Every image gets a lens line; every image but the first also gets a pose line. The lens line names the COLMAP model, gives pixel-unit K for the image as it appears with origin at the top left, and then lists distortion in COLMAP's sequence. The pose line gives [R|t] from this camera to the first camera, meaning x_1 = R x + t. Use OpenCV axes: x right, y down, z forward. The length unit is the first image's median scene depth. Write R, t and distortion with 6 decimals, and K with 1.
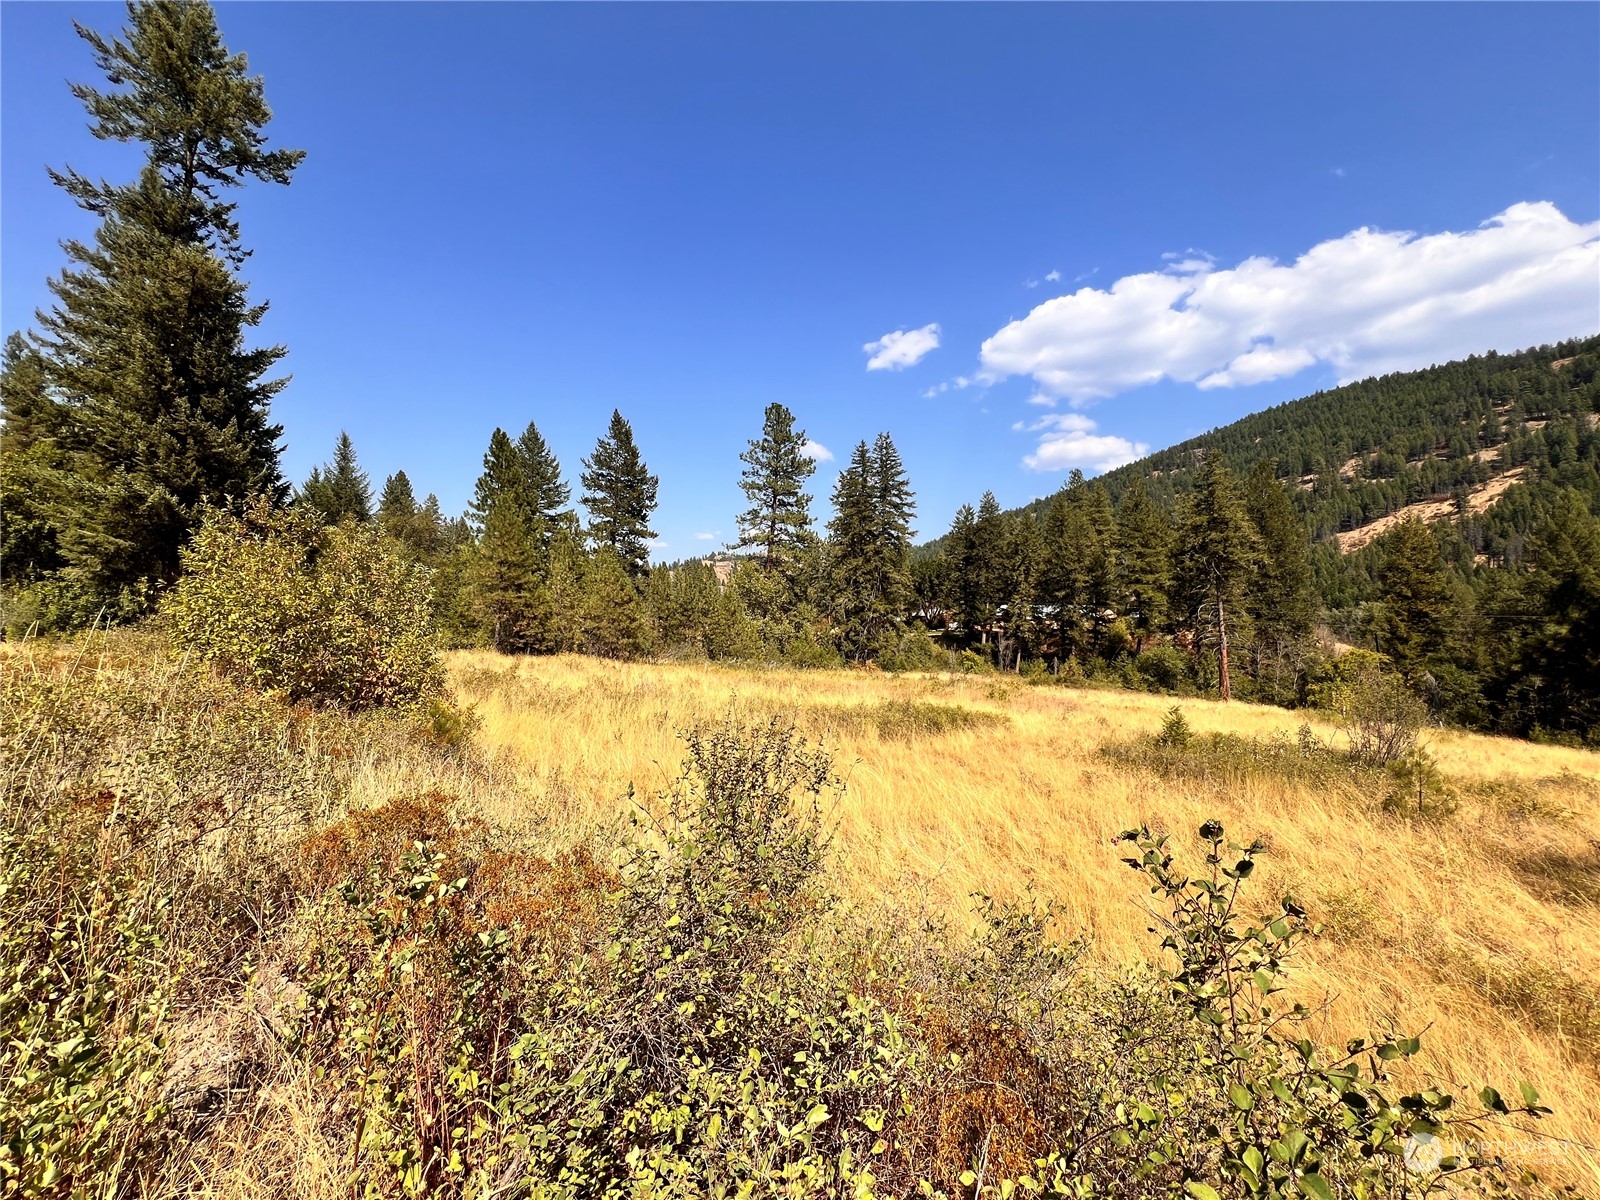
lens RADIAL K [[640.1, 0, 798.1], [0, 640.1, 598.3], [0, 0, 1]] dist [-0.002705, 0.000998]
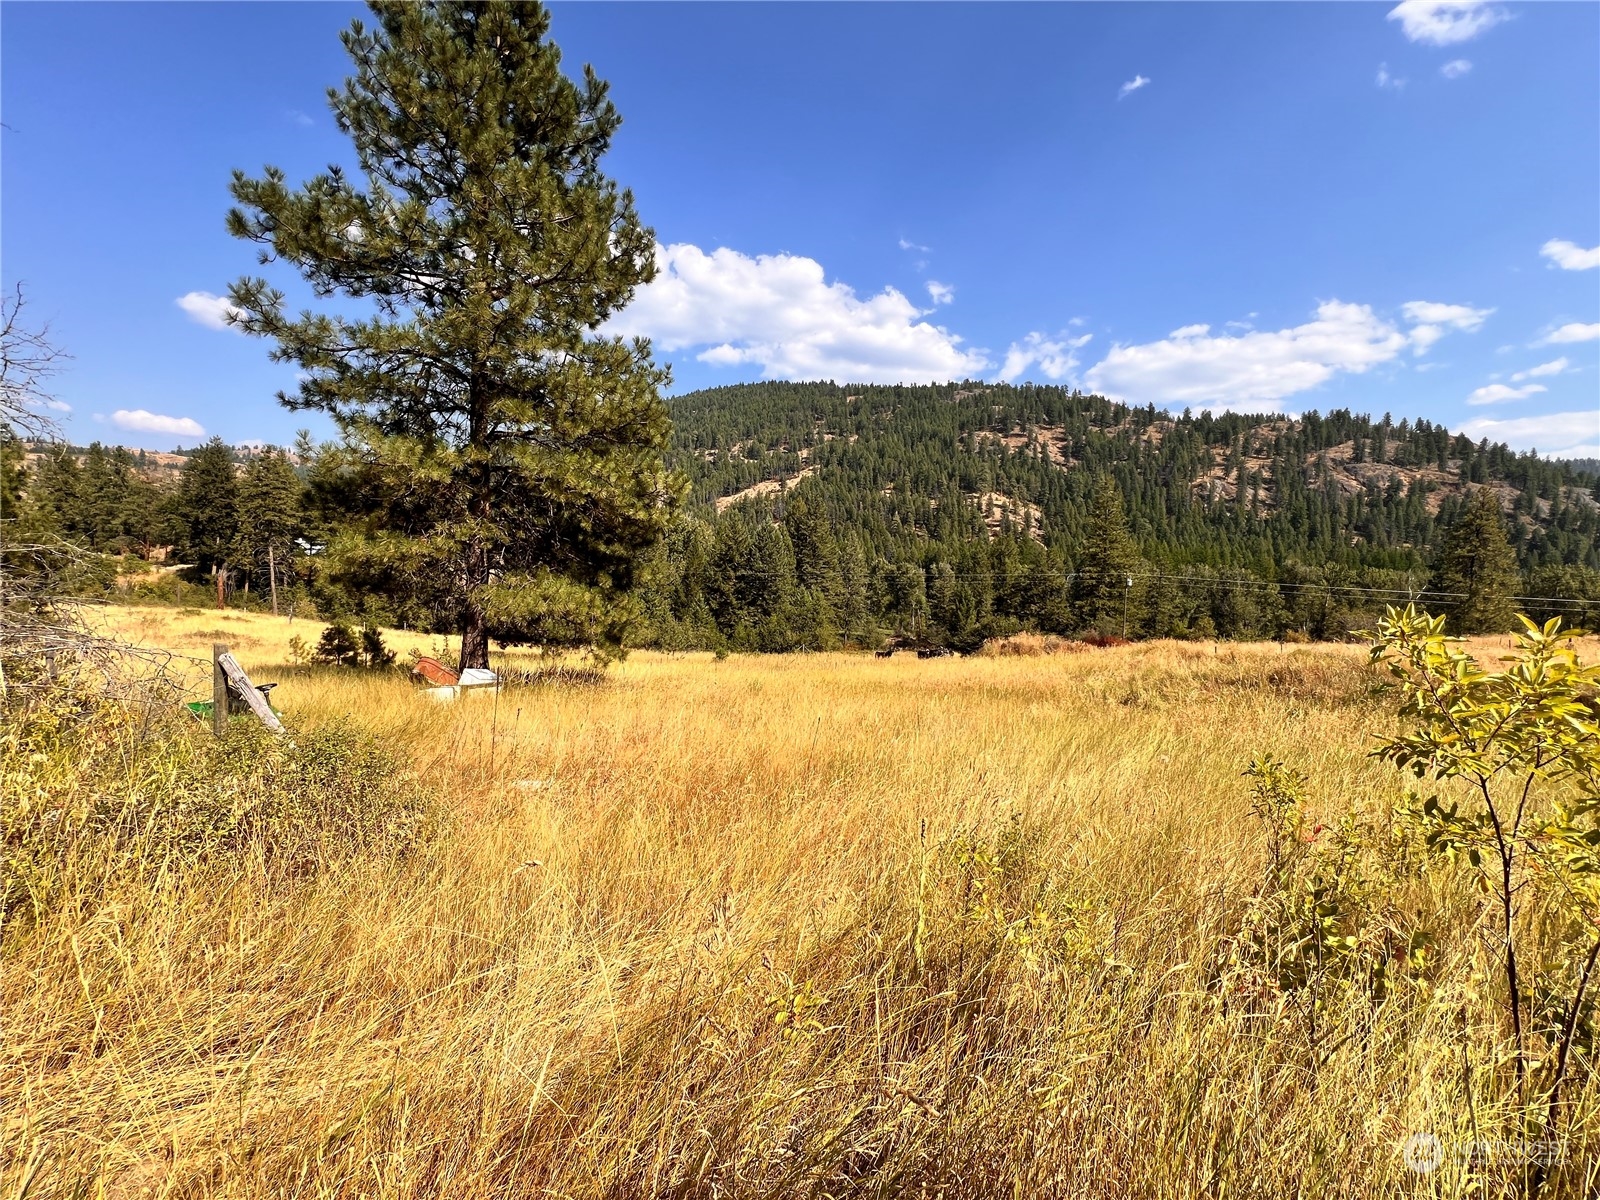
lens RADIAL K [[640.1, 0, 798.2], [0, 640.1, 606.6], [0, 0, 1]] dist [-0.002705, 0.000998]
pose [[0.743539, -0.023160, 0.668291, 0.301151], [-0.052226, 0.994336, 0.092565, -0.031708], [-0.666650, -0.103728, 0.738118, -0.531443]]
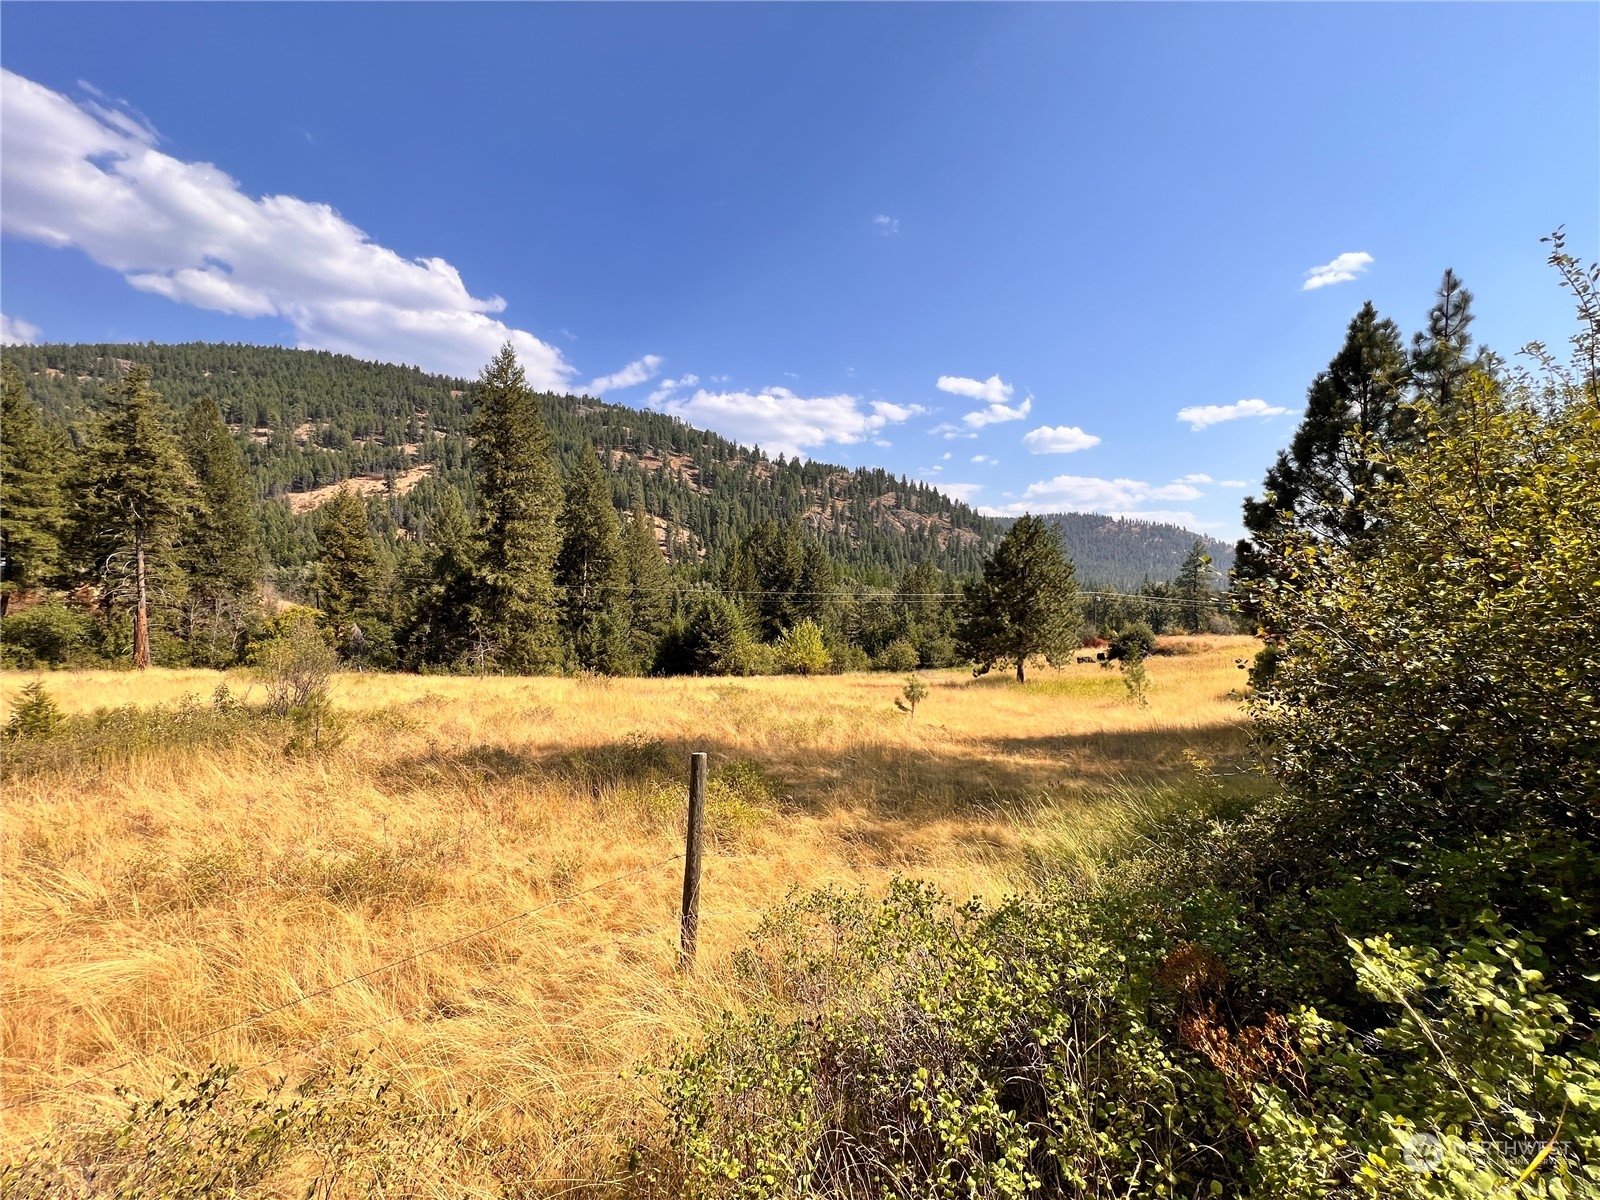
lens RADIAL K [[640.1, 0, 799.4], [0, 640.1, 600.4], [0, 0, 1]] dist [-0.002705, 0.000998]
pose [[0.192301, -0.005196, 0.981322, 0.006071], [-0.062716, 0.997877, 0.017574, 0.000575], [-0.979330, -0.064924, 0.191567, -0.002981]]
